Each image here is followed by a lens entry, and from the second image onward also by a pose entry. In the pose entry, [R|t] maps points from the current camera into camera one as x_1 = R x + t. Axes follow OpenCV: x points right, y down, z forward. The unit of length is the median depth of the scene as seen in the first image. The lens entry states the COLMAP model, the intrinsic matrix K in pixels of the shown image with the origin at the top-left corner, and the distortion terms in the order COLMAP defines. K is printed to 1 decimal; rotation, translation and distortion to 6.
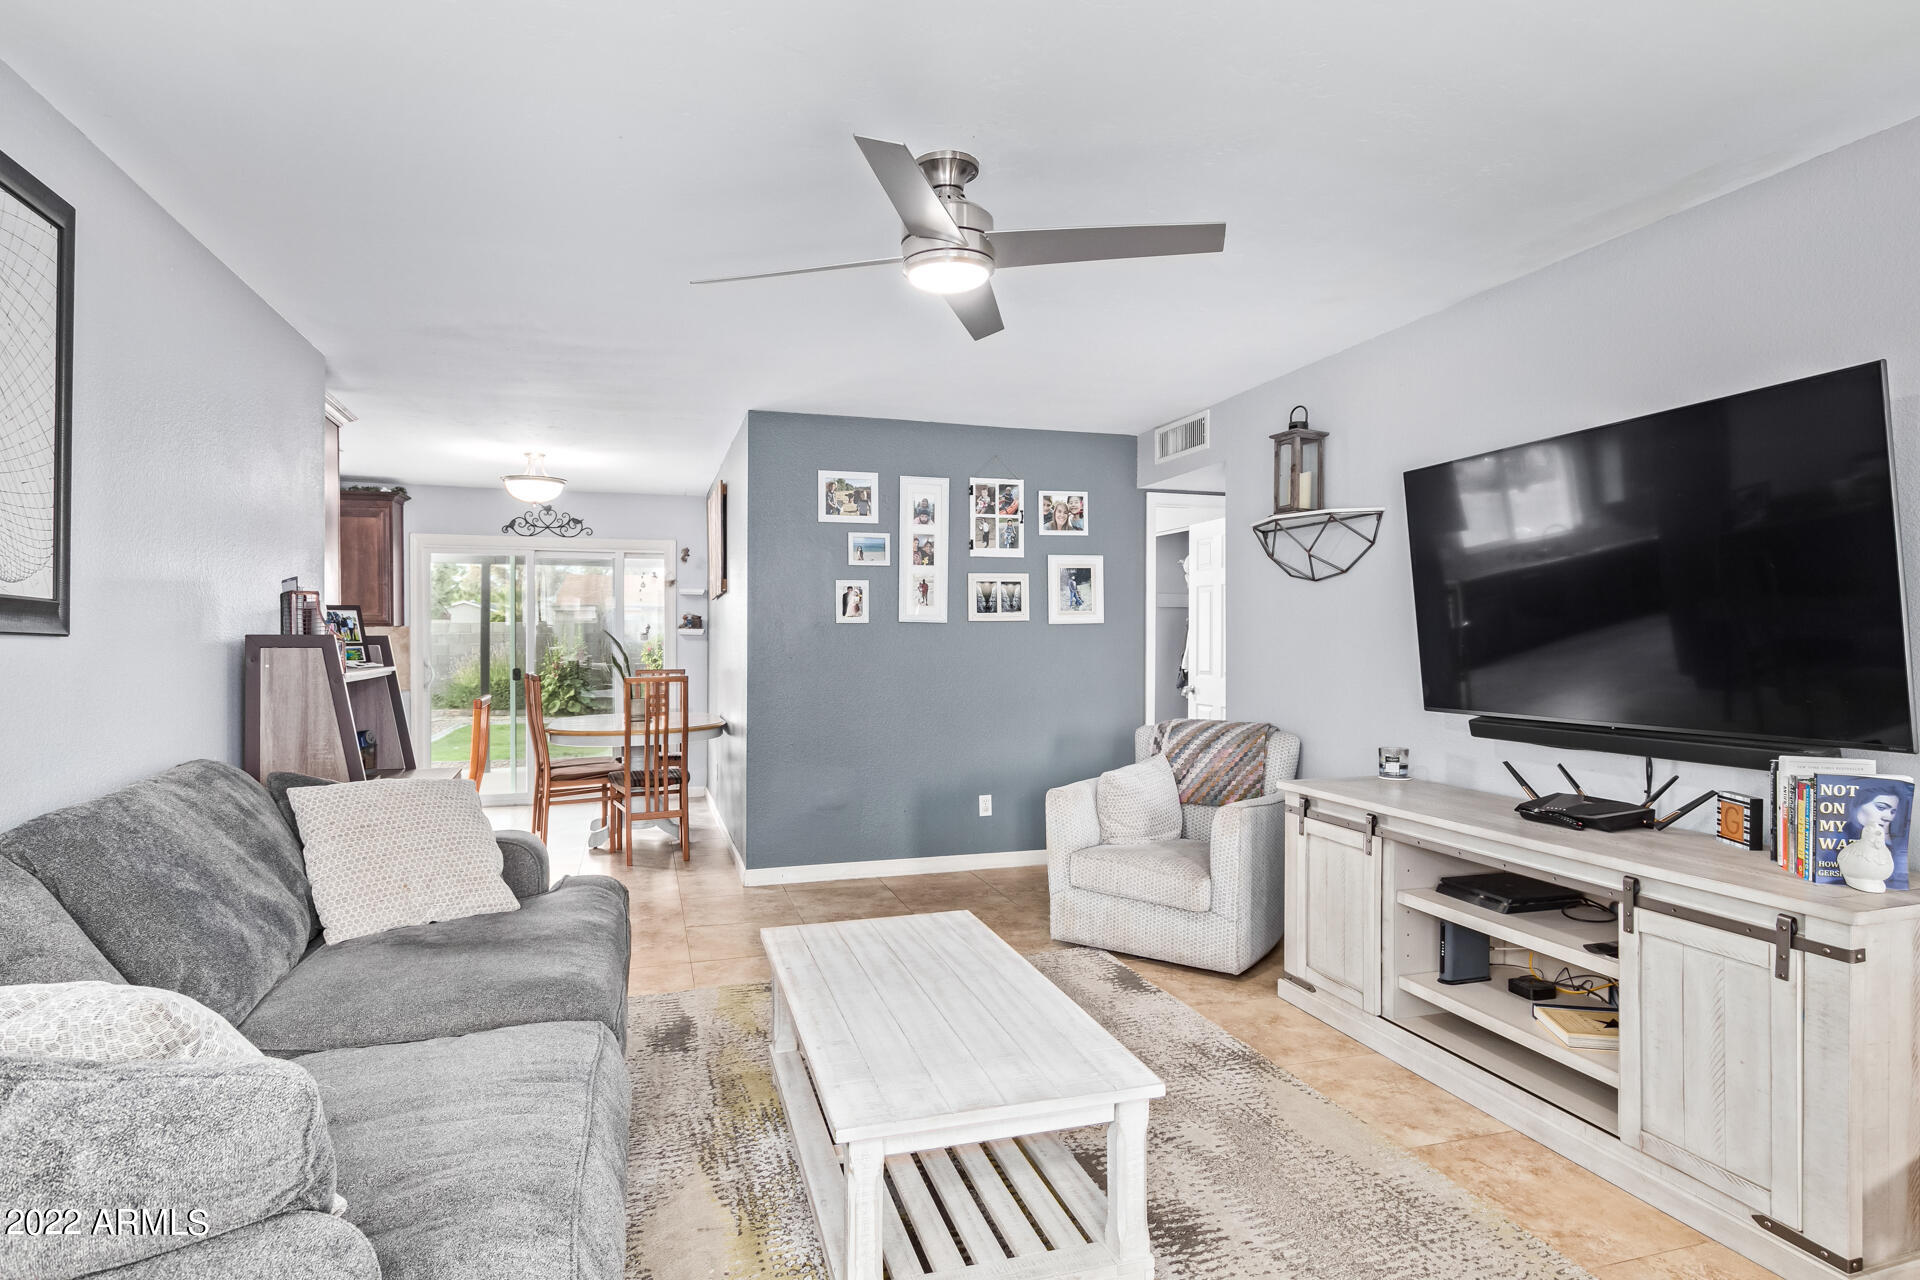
lens RADIAL K [[1006.3, 0, 960.0], [0, 1006.3, 640.0], [0, 0, 1]] dist [-0.004243, -0.000627]
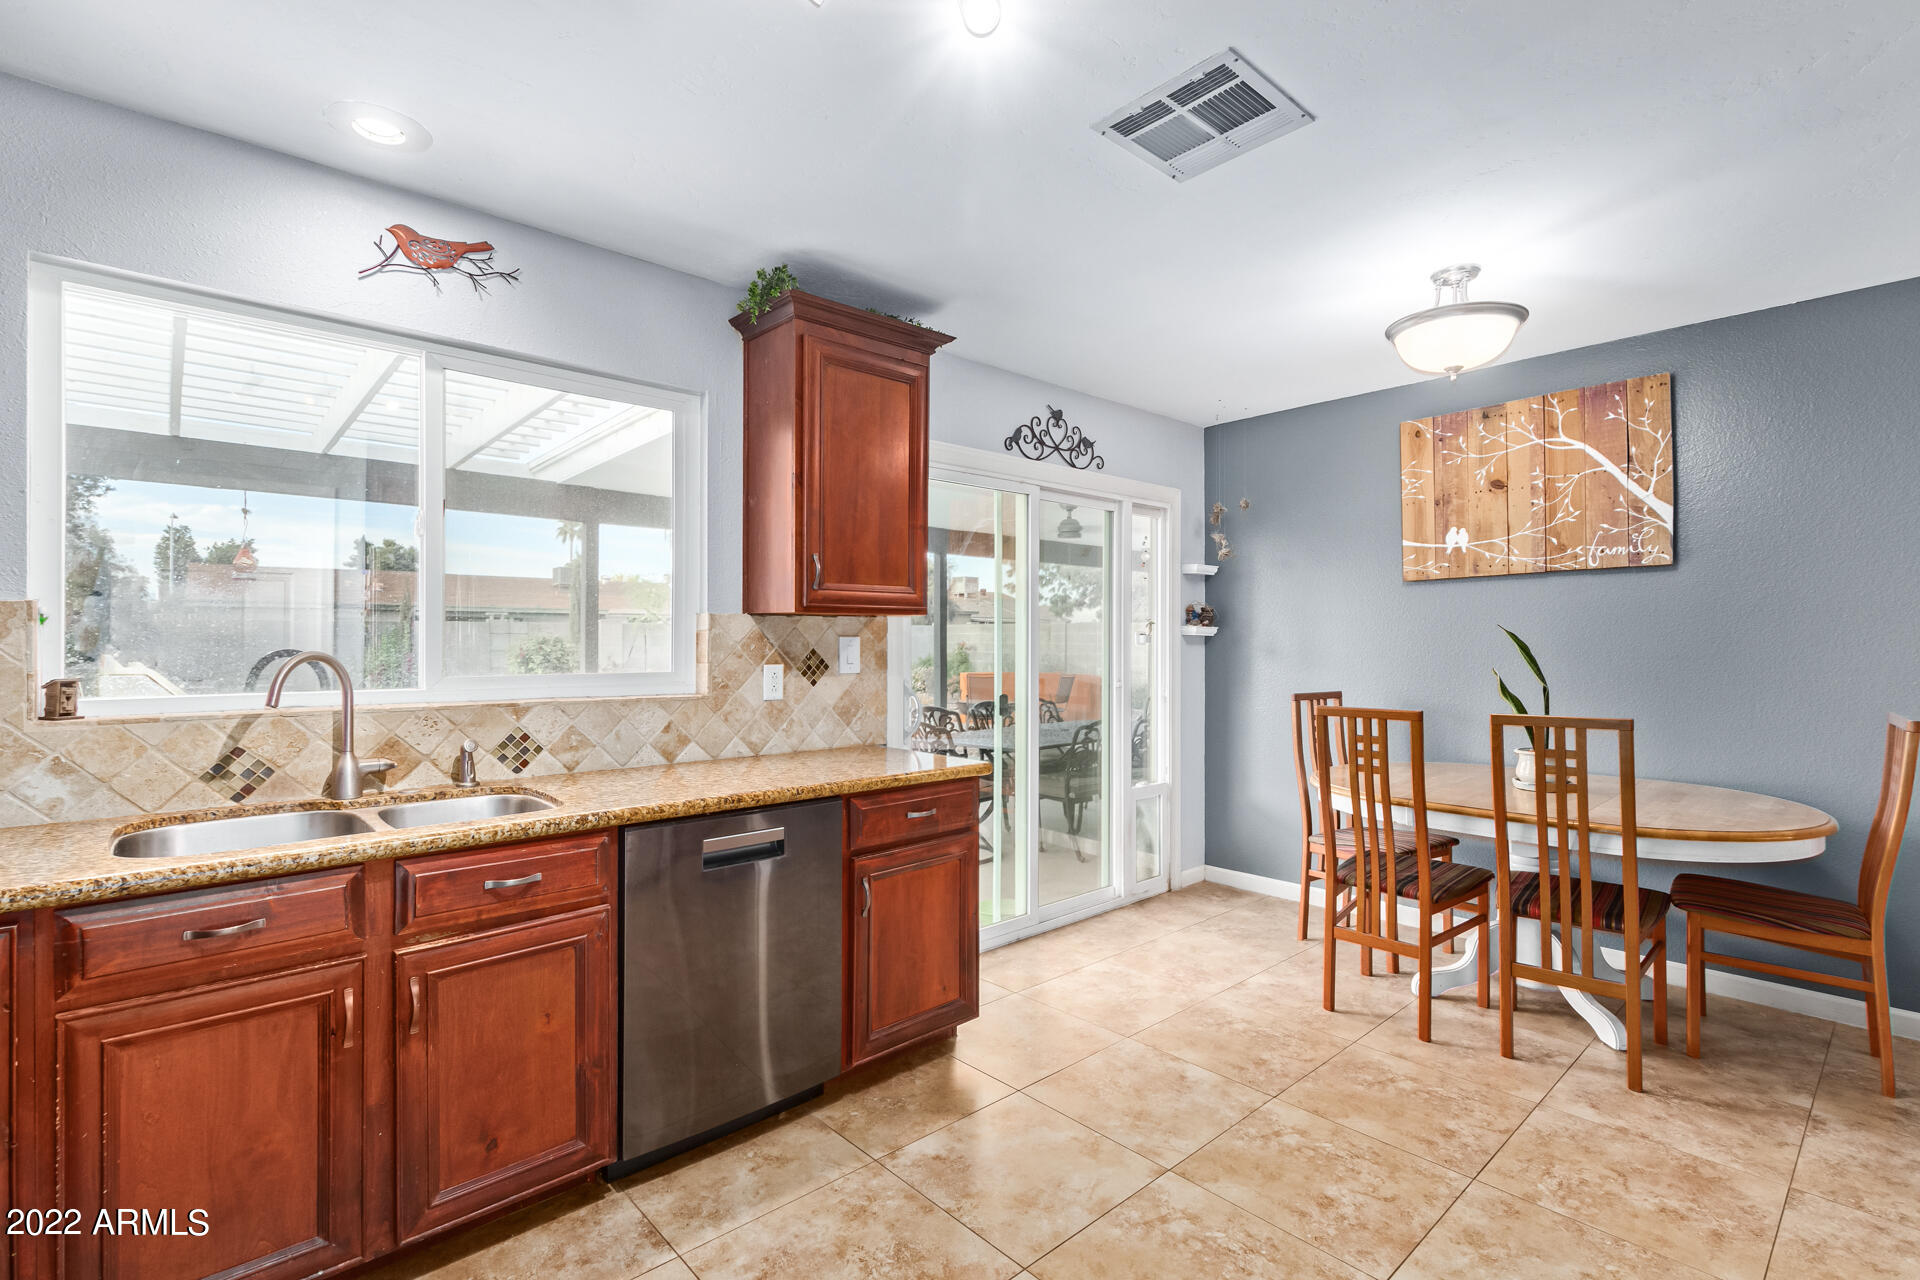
lens RADIAL K [[874.9, 0, 960.0], [0, 874.9, 640.0], [0, 0, 1]] dist [0.000948, -0.000156]
pose [[0.909871, 0.004202, 0.414871, -0.984004], [-0.004524, 0.999990, -0.000207, -0.003057], [-0.414868, -0.001689, 0.909880, 0.835957]]
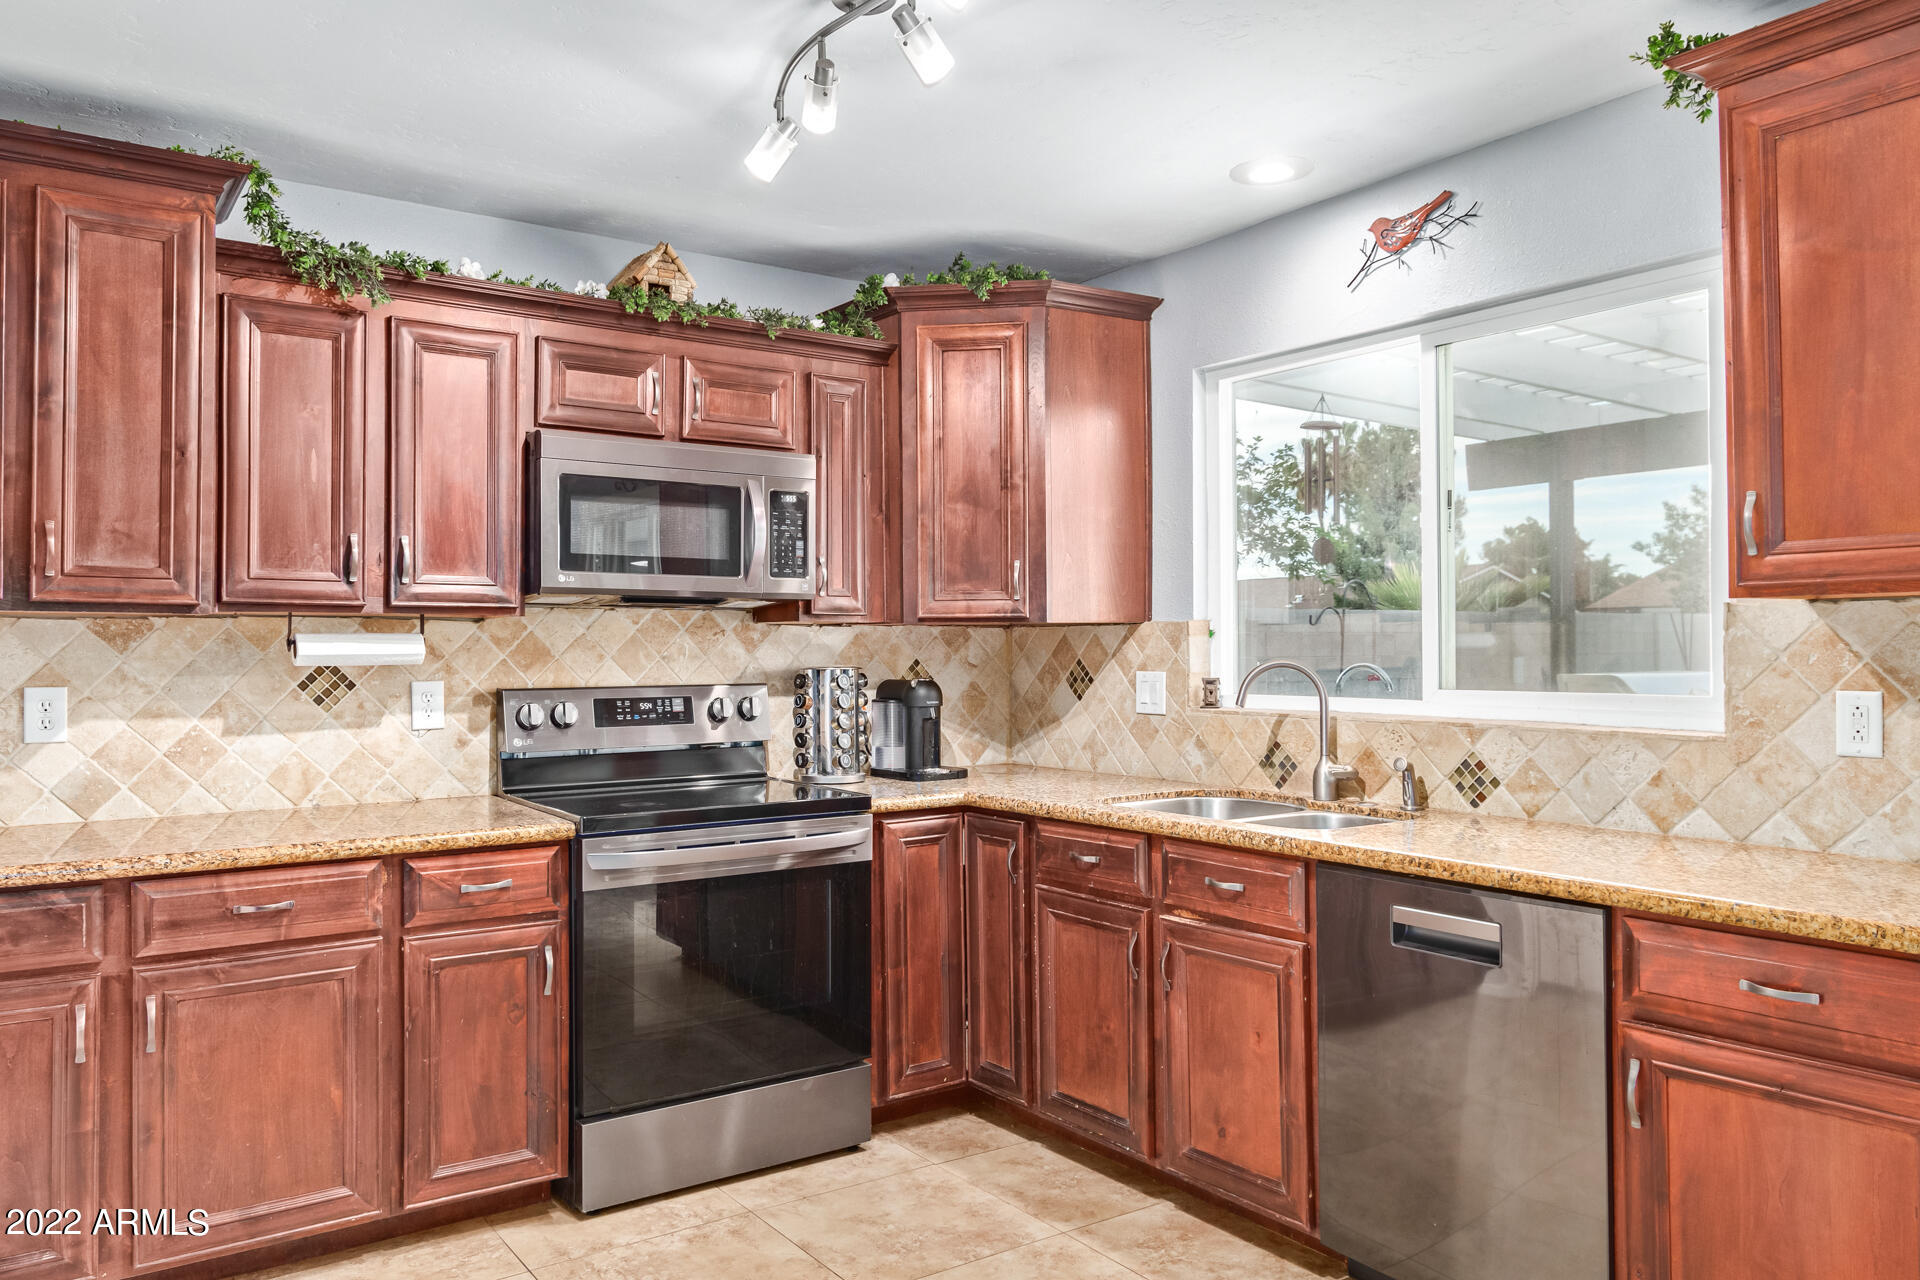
lens RADIAL K [[1343.7, 0, 960.0], [0, 1343.7, 640.0], [0, 0, 1]] dist [-0.002436, -0.000809]
pose [[0.298934, -0.004607, -0.954263, -0.515921], [0.006329, 0.999976, -0.002845, -0.005367], [0.954253, -0.005190, 0.298956, 0.957321]]
